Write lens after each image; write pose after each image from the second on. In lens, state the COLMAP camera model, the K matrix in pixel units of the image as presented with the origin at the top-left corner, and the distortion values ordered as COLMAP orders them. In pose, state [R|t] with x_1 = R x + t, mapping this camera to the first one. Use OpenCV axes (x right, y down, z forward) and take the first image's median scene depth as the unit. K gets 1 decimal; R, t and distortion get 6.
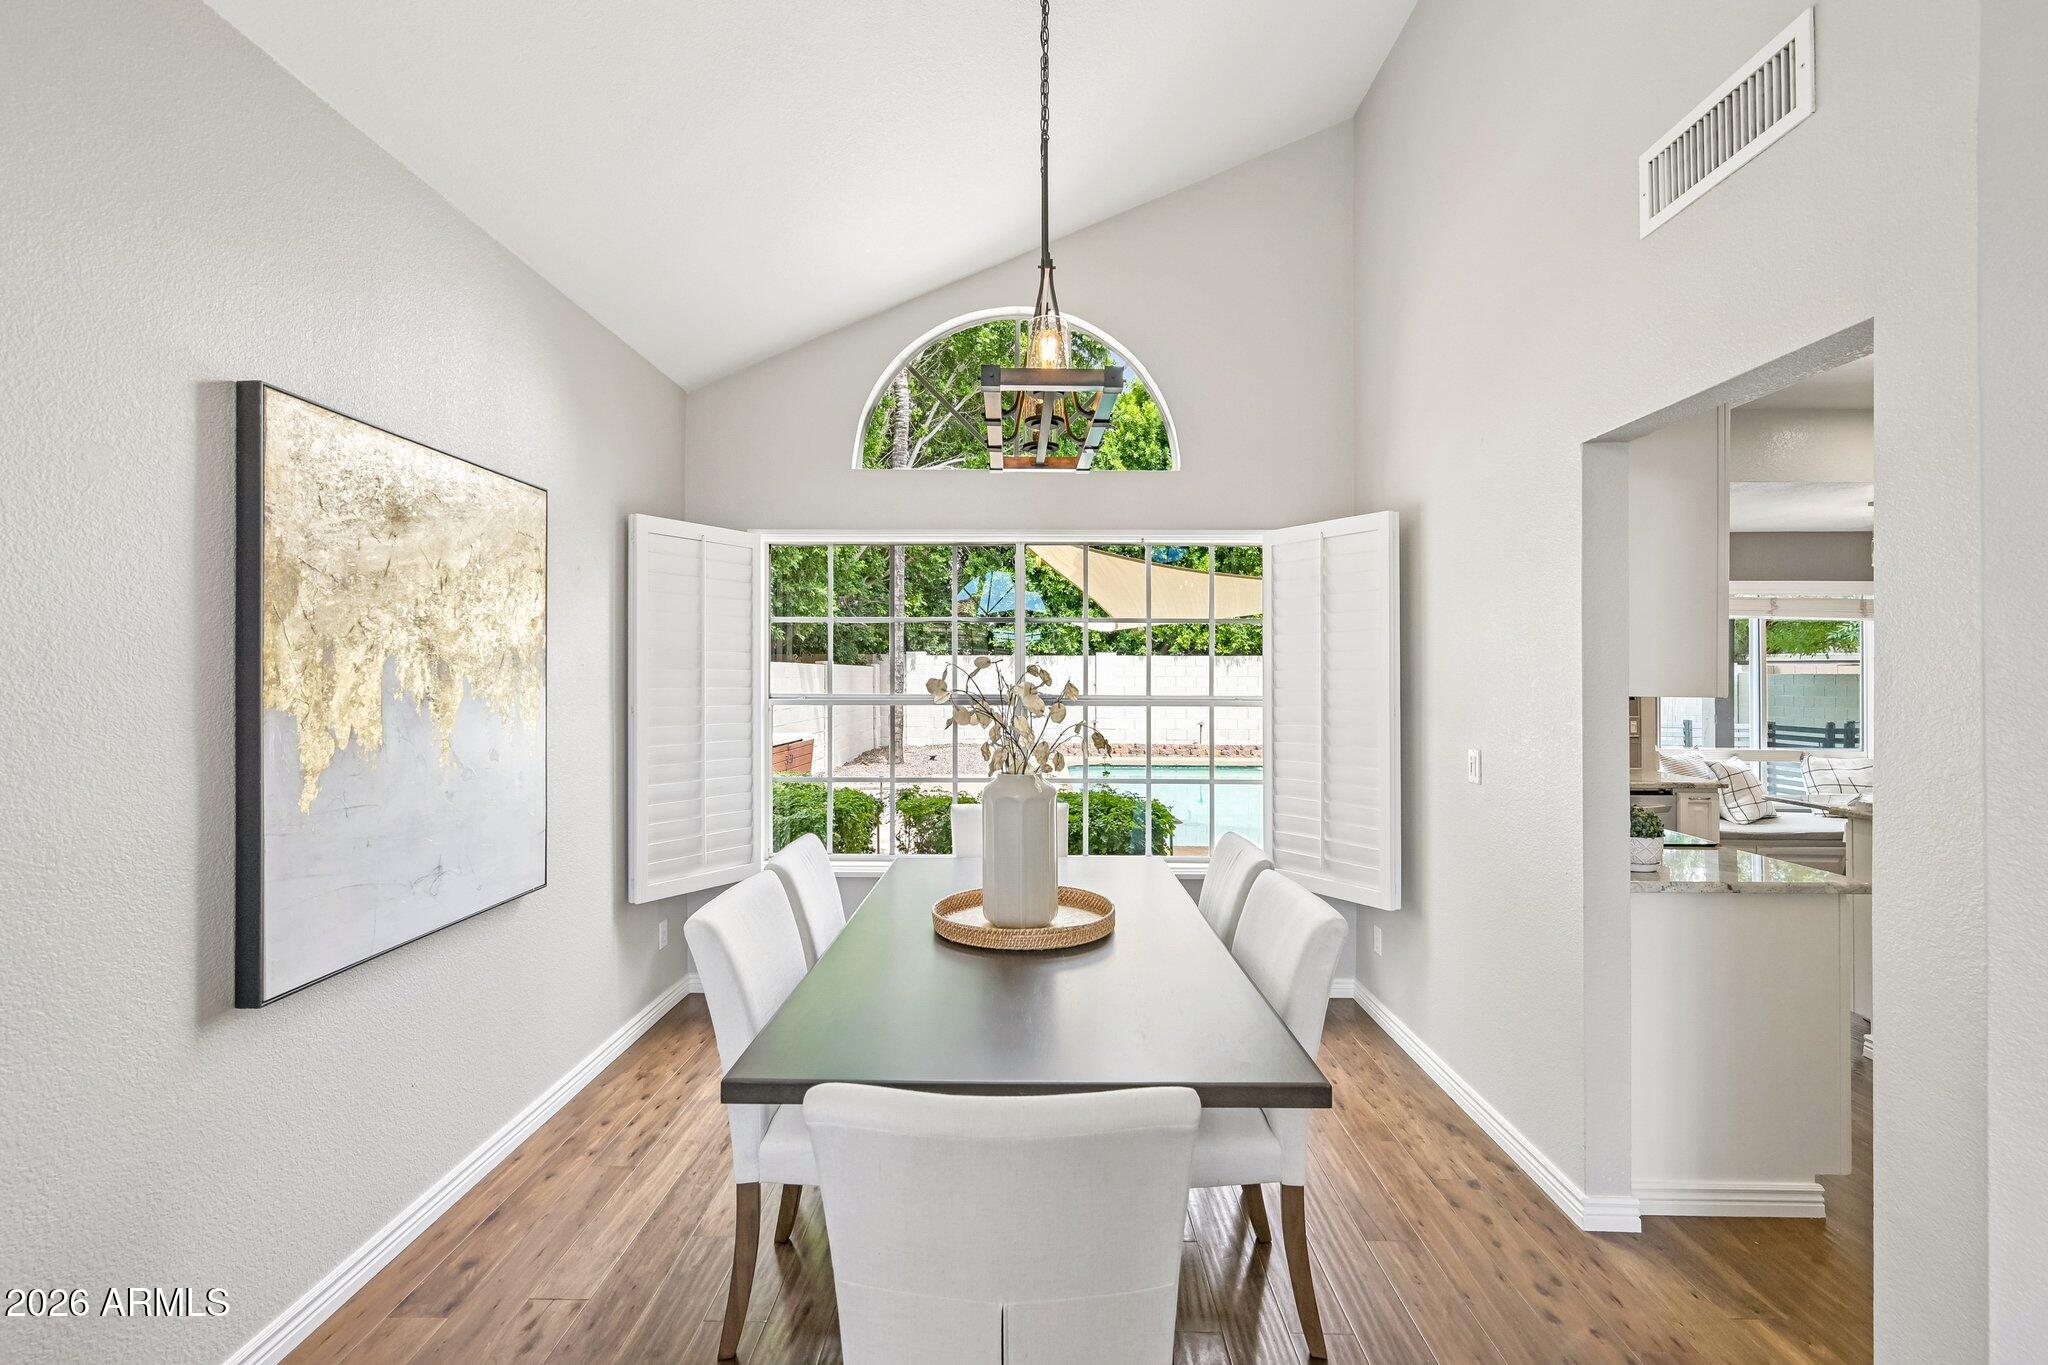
lens RADIAL K [[858.4, 0, 1024.2], [0, 858.4, 667.1], [0, 0, 1]] dist [0.002505, 0.000264]
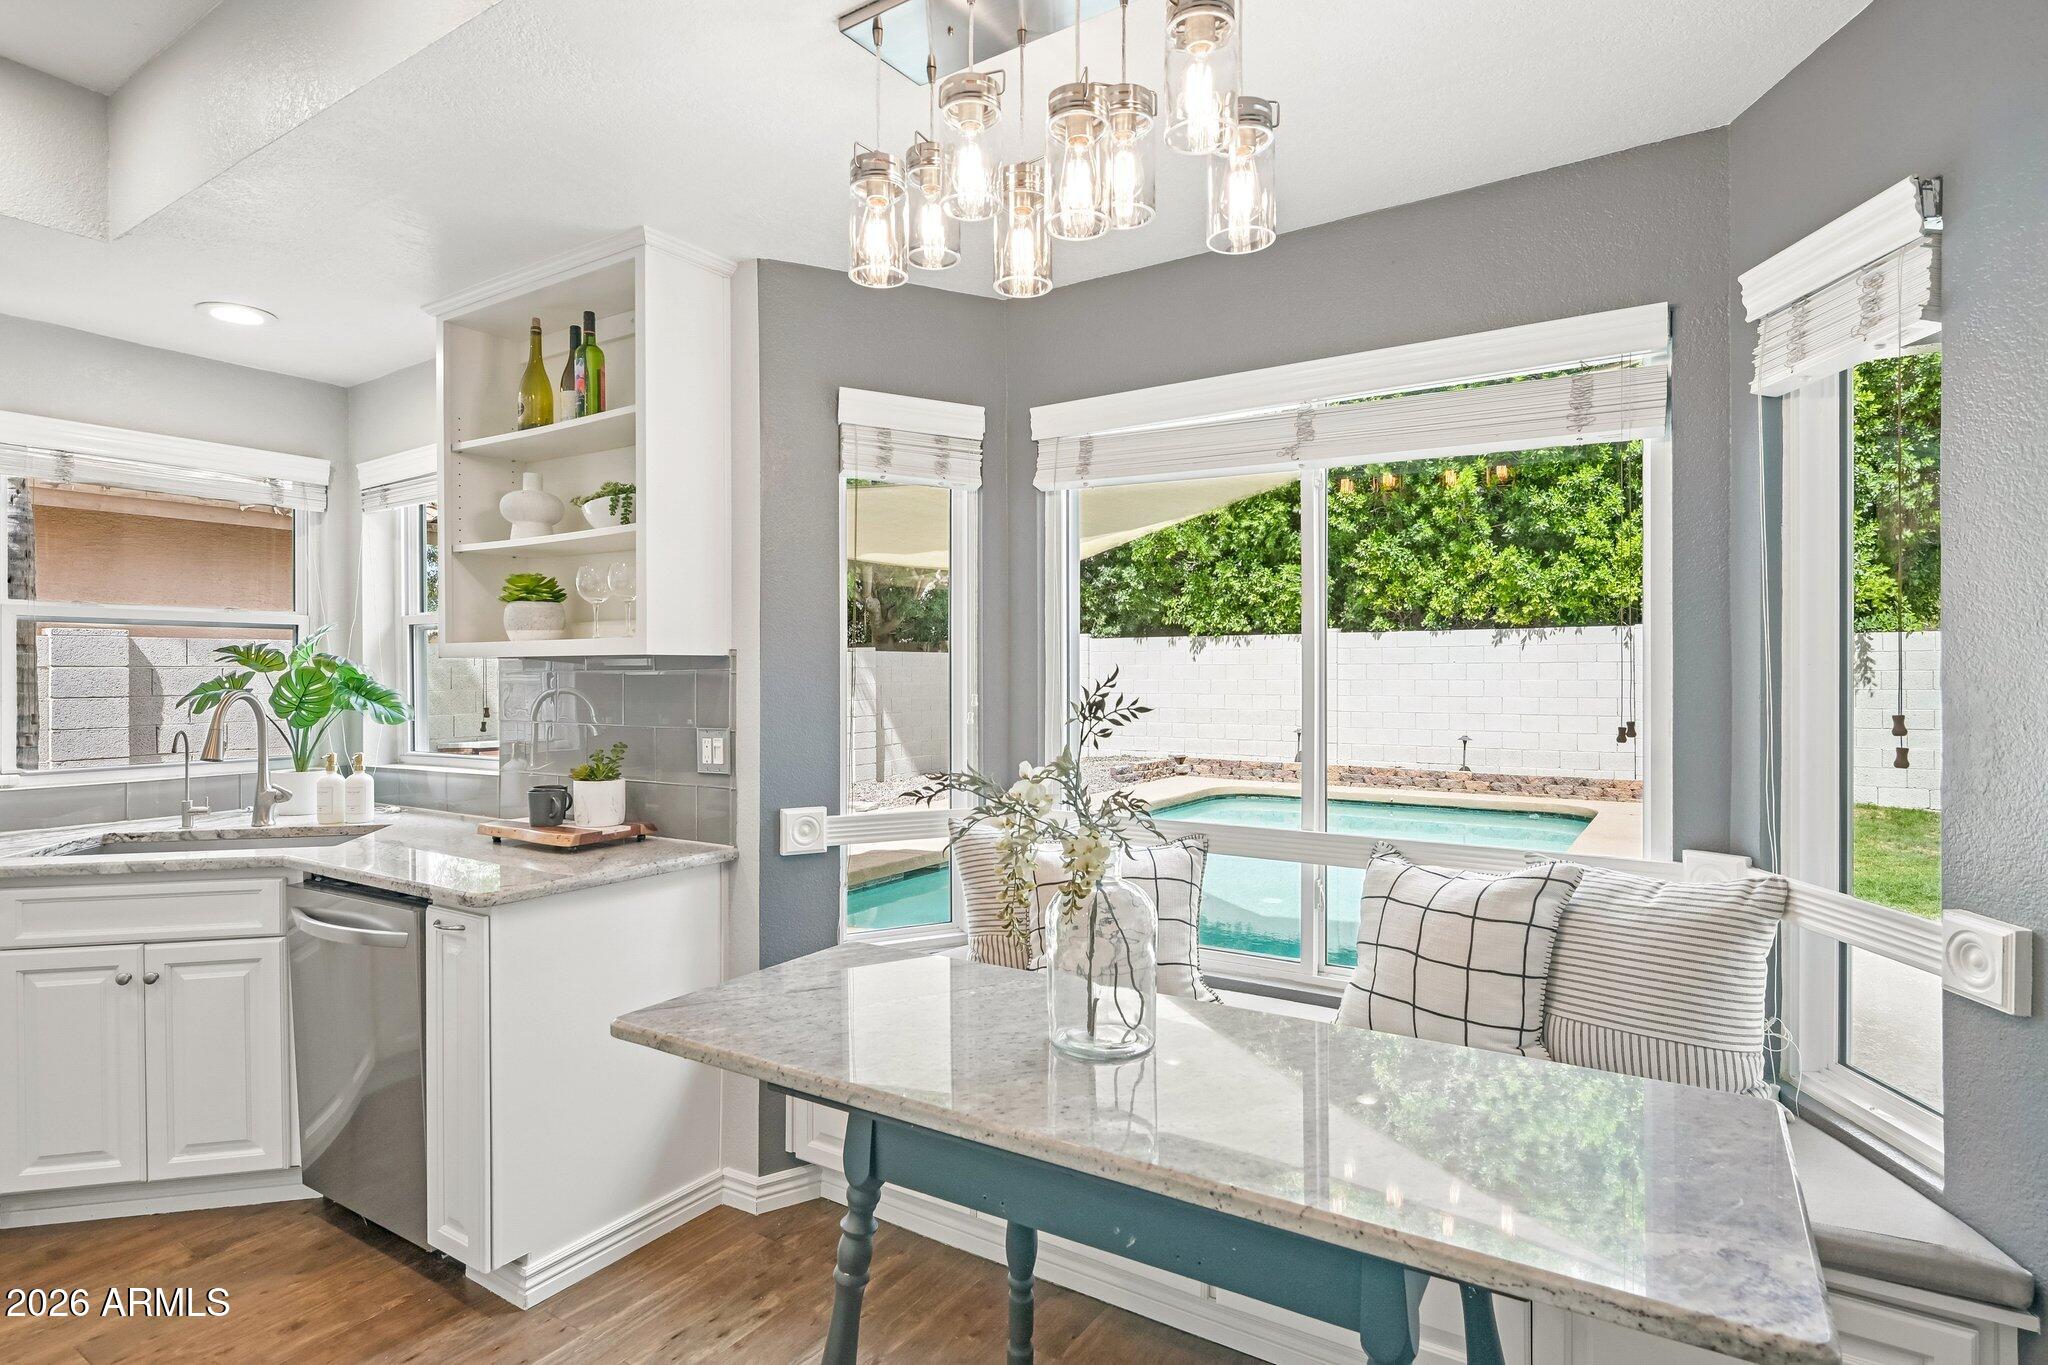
lens RADIAL K [[1041.6, 0, 1018.4], [0, 1041.6, 677.5], [0, 0, 1]] dist [-0.002370, 0.002273]
pose [[0.847027, -0.004339, -0.531532, 0.974967], [0.013036, 0.999835, 0.012612, 0.024141], [0.531390, -0.017612, 0.846944, 0.551248]]
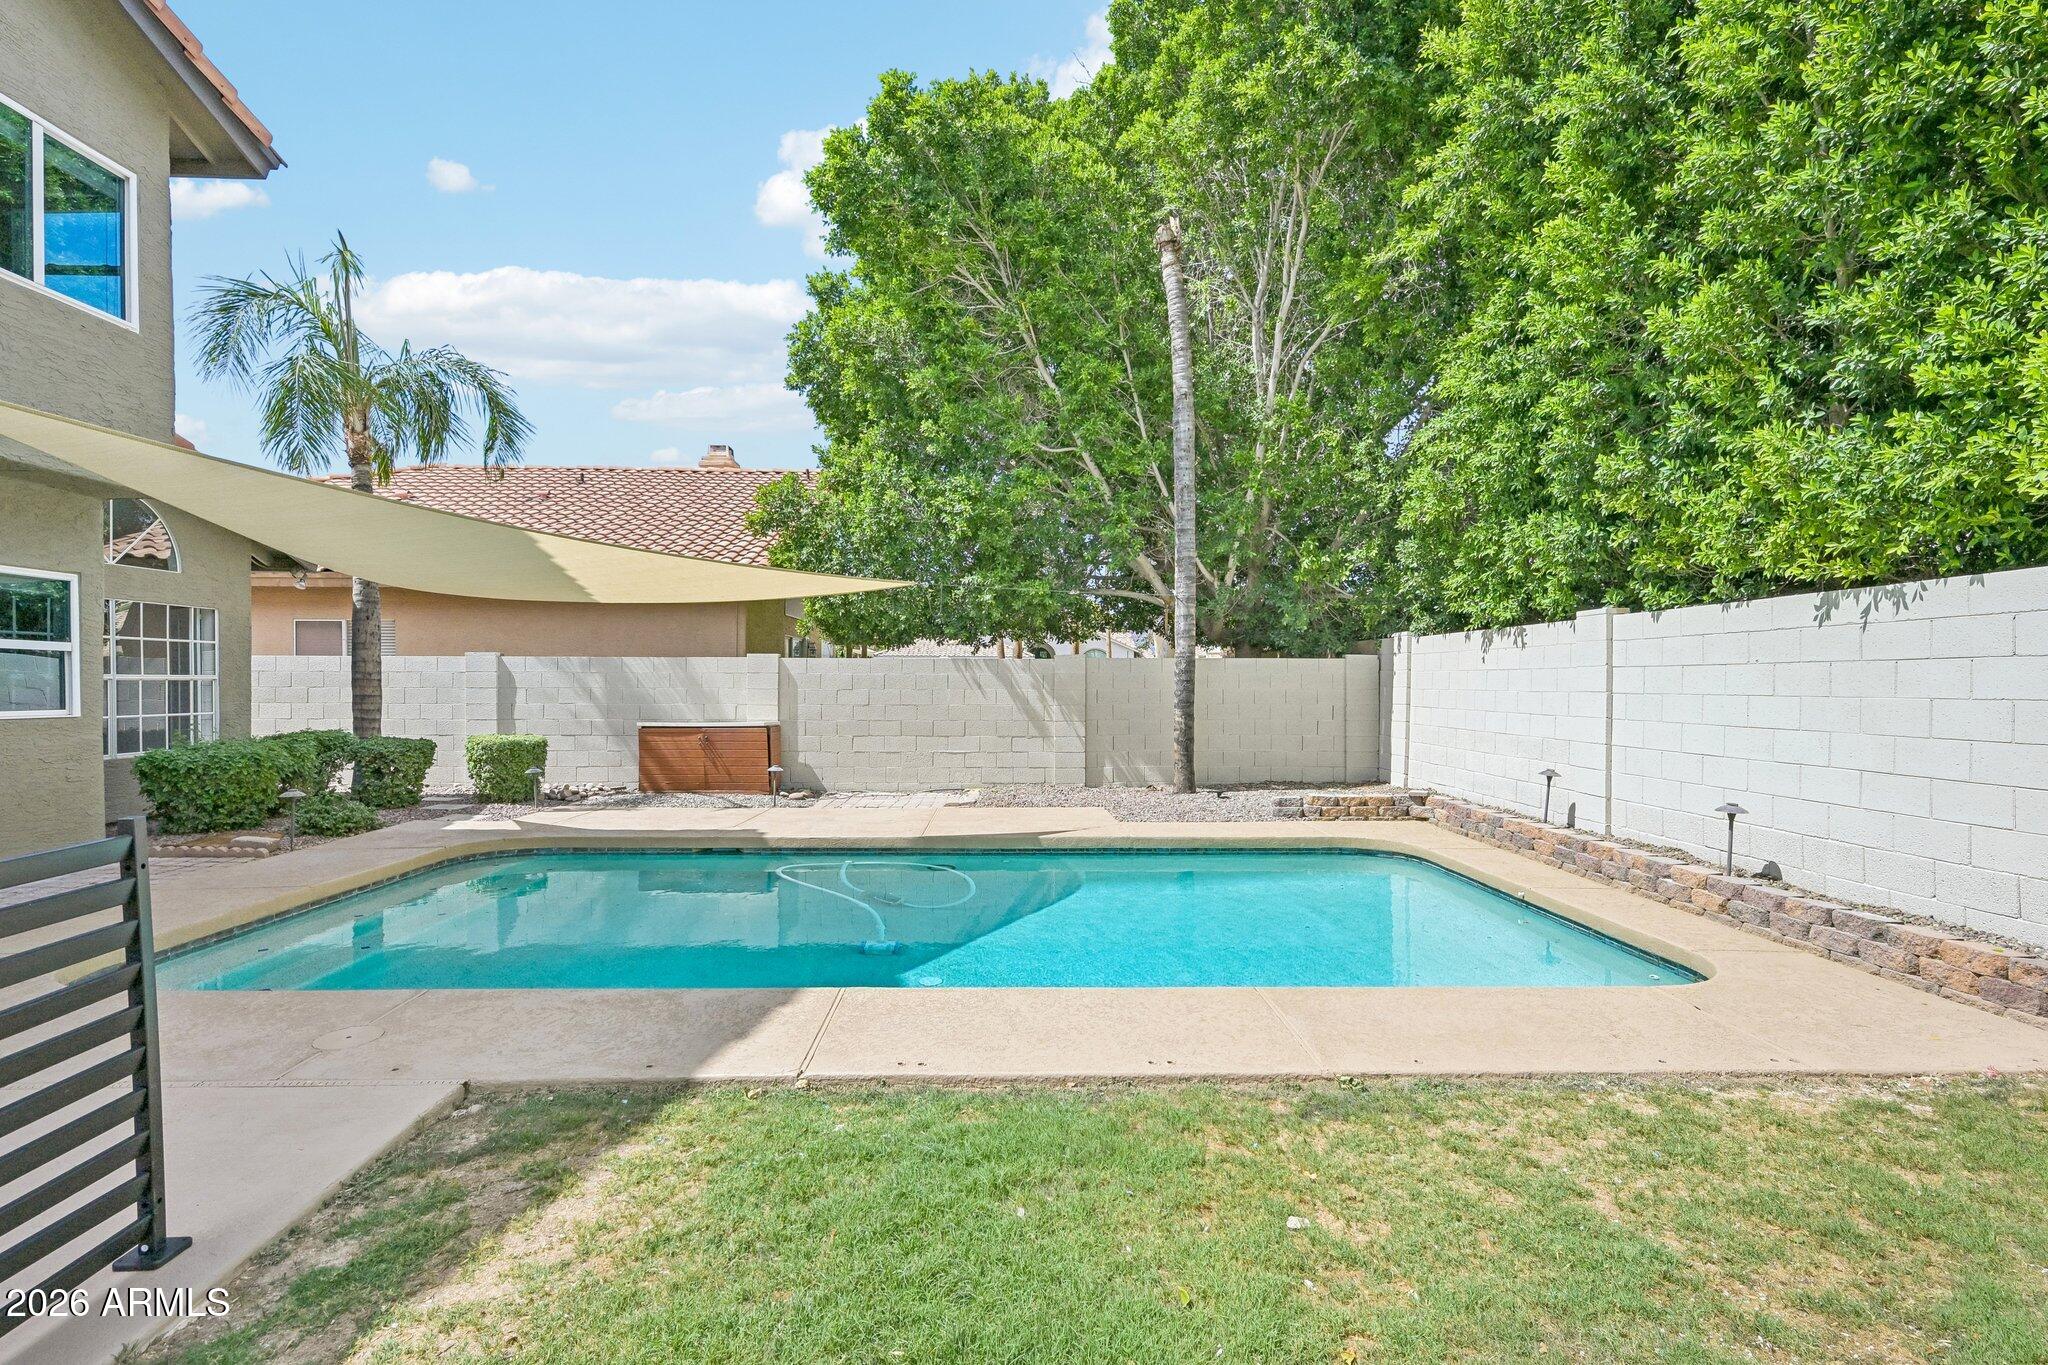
lens RADIAL K [[922.8, 0, 993.0], [0, 922.8, 686.3], [0, 0, 1]] dist [0.001926, 0.001104]
pose [[0.053837, 0.000648, -0.998550, 1.562815], [0.007905, 0.999968, 0.001075, 0.051838], [0.998518, -0.007951, 0.053831, 2.049973]]
